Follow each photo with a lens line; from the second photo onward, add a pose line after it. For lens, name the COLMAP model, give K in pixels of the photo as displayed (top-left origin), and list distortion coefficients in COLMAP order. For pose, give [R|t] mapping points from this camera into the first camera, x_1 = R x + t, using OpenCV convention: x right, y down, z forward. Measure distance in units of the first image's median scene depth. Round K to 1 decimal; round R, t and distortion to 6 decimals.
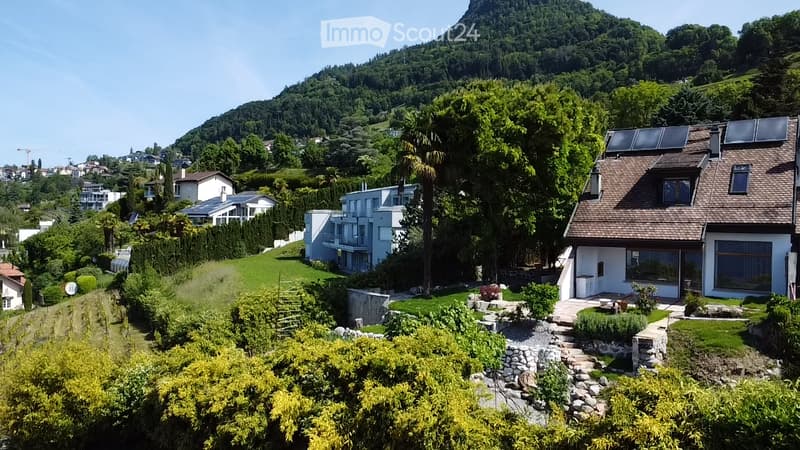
lens RADIAL K [[569.4, 0, 400.0], [0, 569.4, 225.0], [0, 0, 1]] dist [-0.029455, -0.001346]
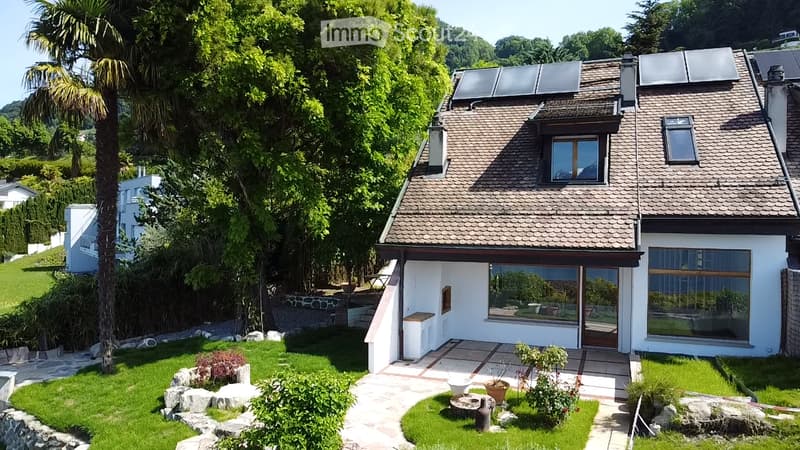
lens RADIAL K [[569.4, 0, 400.0], [0, 569.4, 225.0], [0, 0, 1]] dist [-0.029455, -0.001346]
pose [[0.961799, -0.002409, 0.273747, 0.158587], [0.002235, 0.999997, 0.000948, 0.003959], [-0.273748, -0.000300, 0.961801, 0.479985]]
